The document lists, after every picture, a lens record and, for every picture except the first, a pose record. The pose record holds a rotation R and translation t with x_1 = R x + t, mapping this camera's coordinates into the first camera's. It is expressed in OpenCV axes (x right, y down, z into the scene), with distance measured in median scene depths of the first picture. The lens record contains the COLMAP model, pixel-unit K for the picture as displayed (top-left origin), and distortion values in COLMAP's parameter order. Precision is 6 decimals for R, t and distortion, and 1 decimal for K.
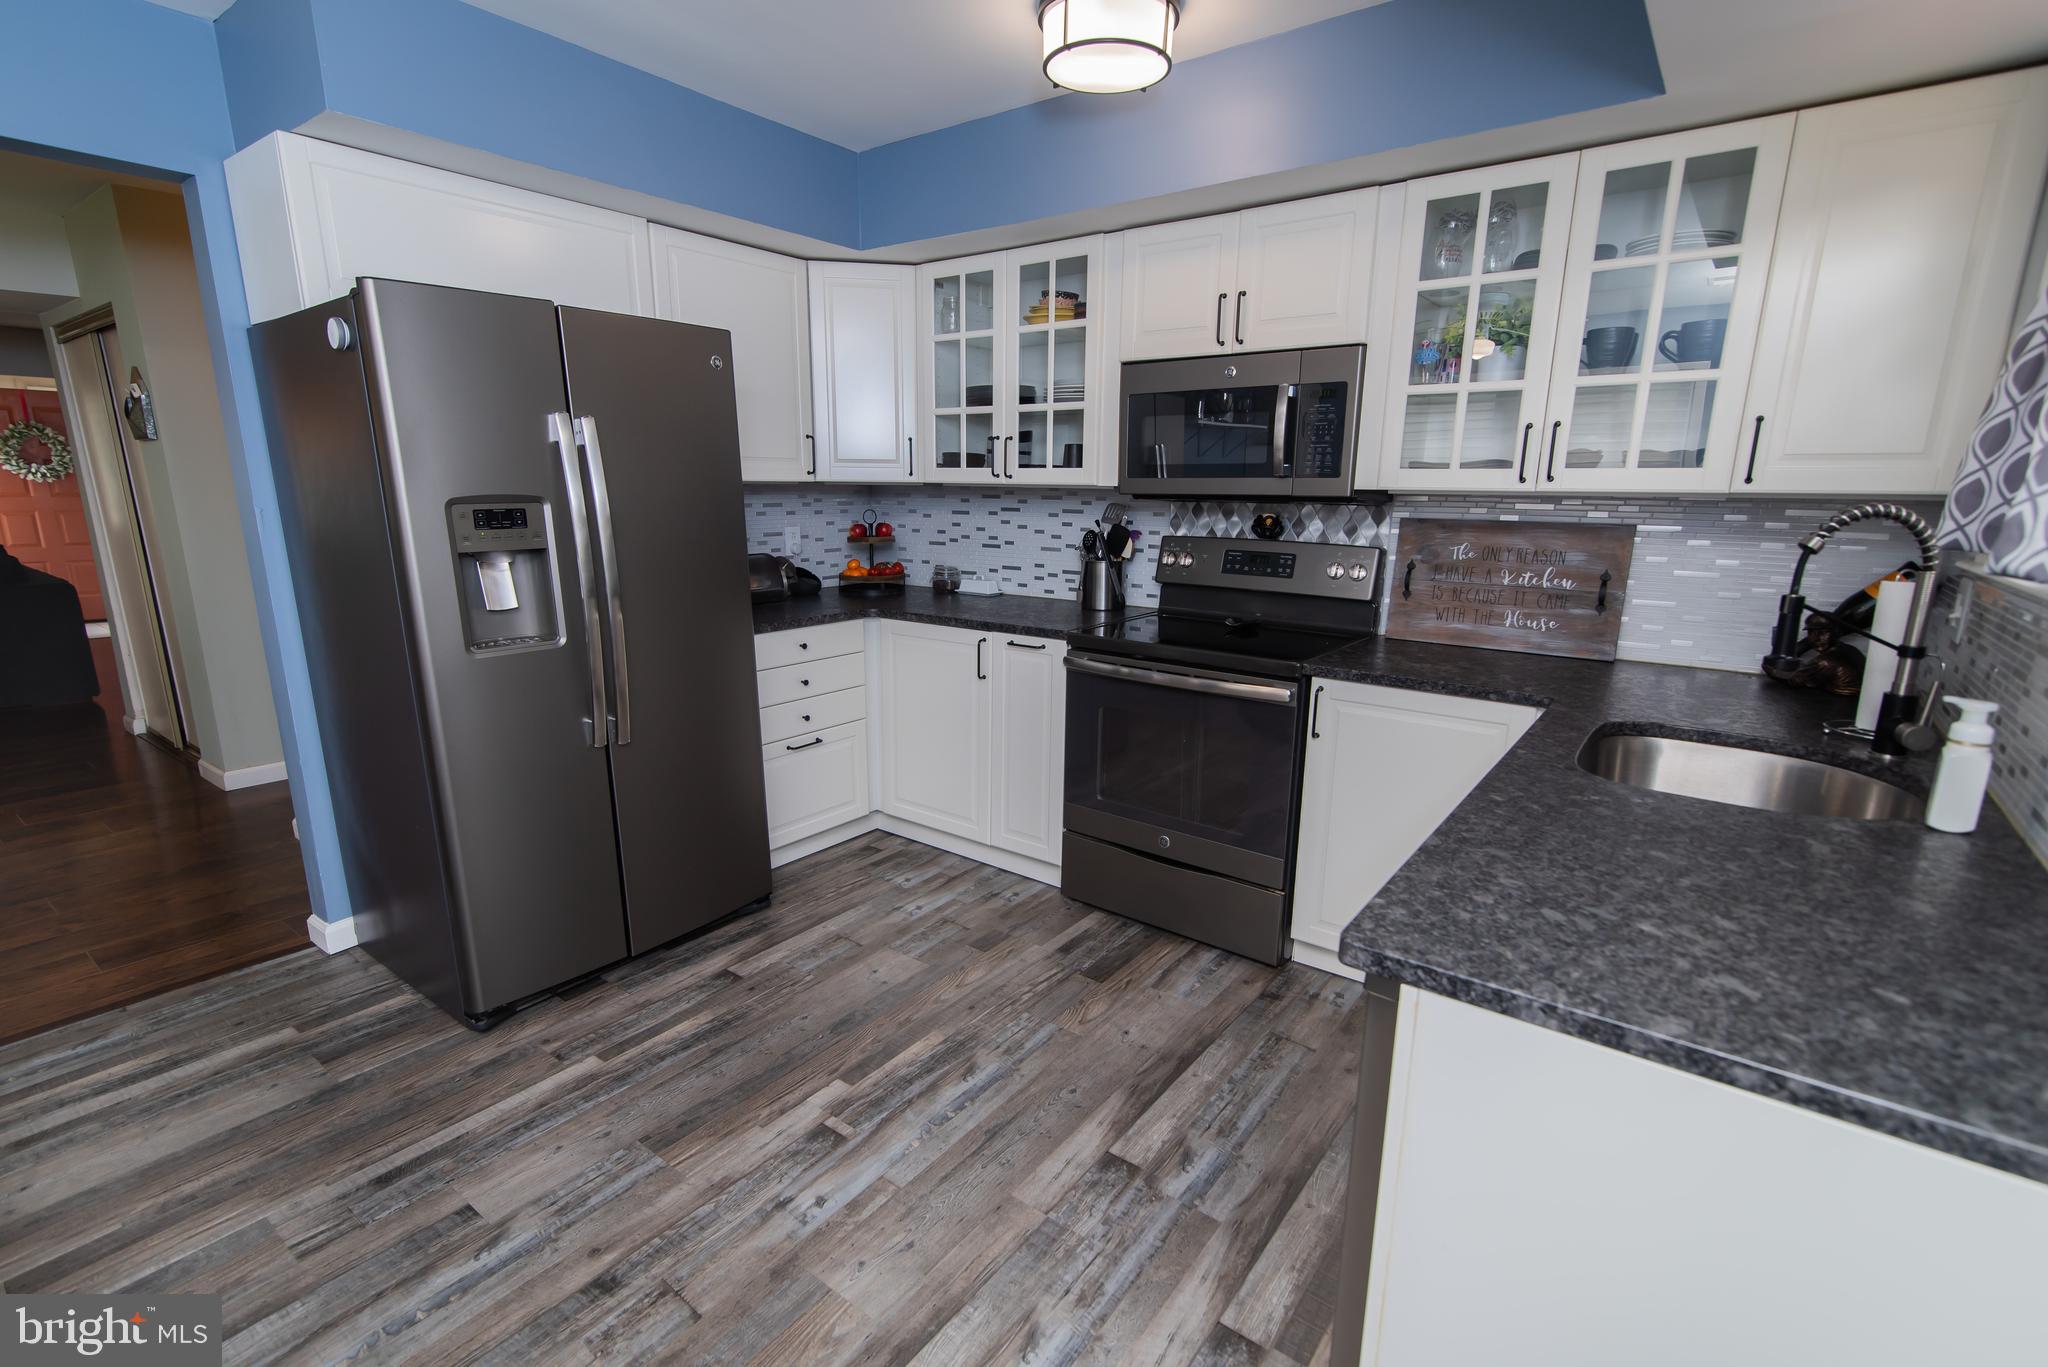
lens RADIAL K [[940.0, 0, 1009.6], [0, 940.0, 703.4], [0, 0, 1]] dist [0.013056, -0.000268]
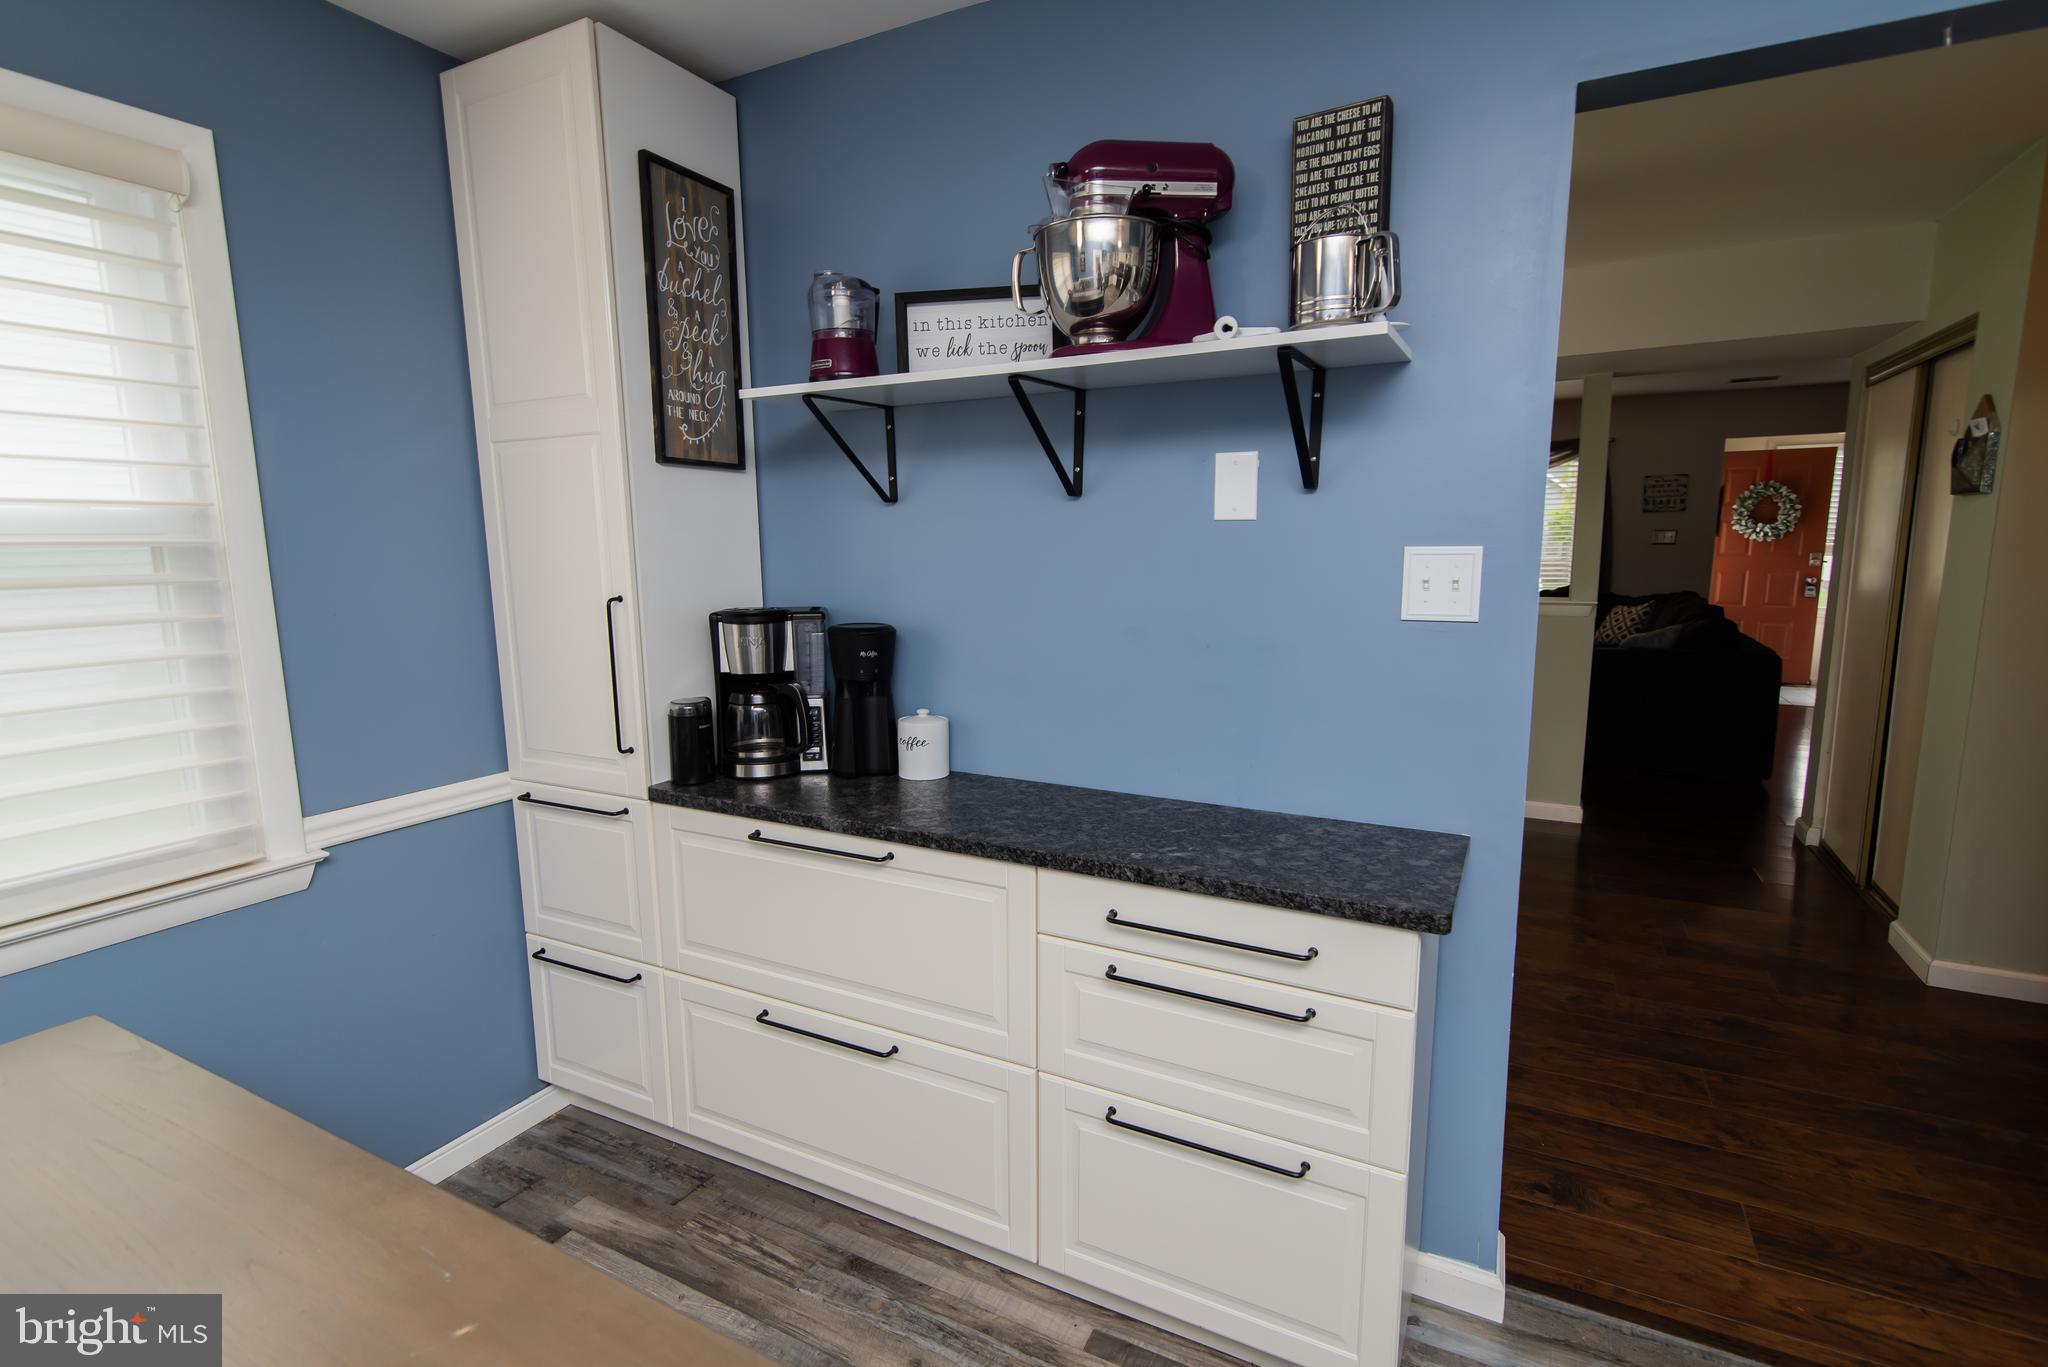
lens RADIAL K [[970.9, 0, 1012.9], [0, 970.9, 694.1], [0, 0, 1]] dist [-0.000914, 0.000488]
pose [[0.165752, 0.151148, -0.974516, -0.521396], [-0.212810, 0.970384, 0.114311, -0.104916], [0.962932, 0.188440, 0.193009, 0.324805]]
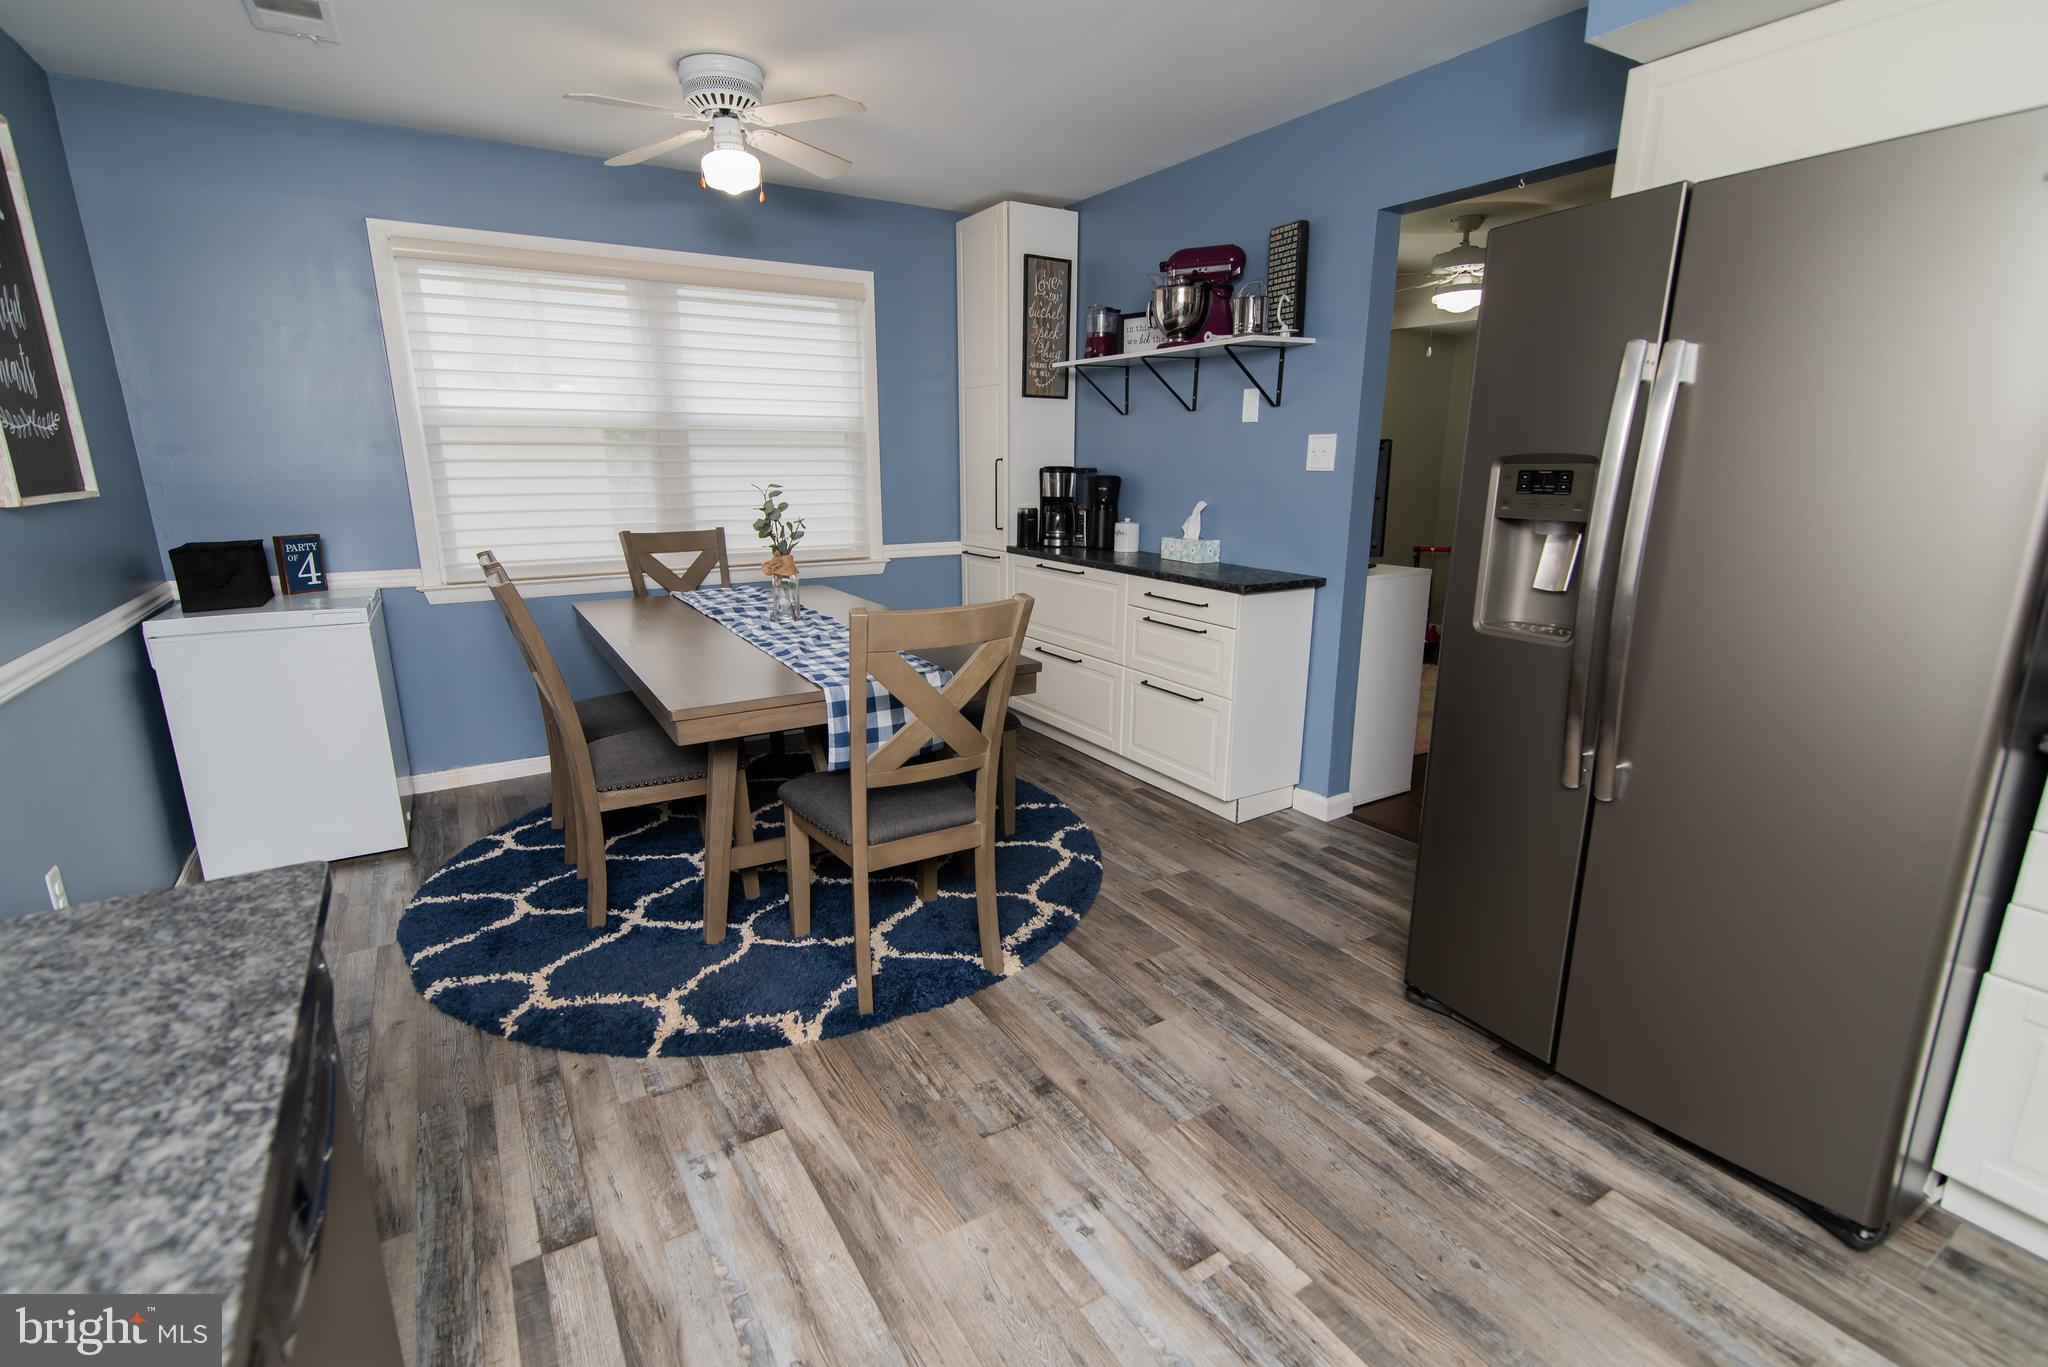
lens RADIAL K [[940.0, 0, 1019.1], [0, 940.0, 698.2], [0, 0, 1]] dist [0.013056, -0.000268]
pose [[-0.355850, 0.230617, -0.905642, 0.451544], [-0.217116, 0.922158, 0.320133, -0.190055], [0.908973, 0.310549, -0.278079, 0.887220]]
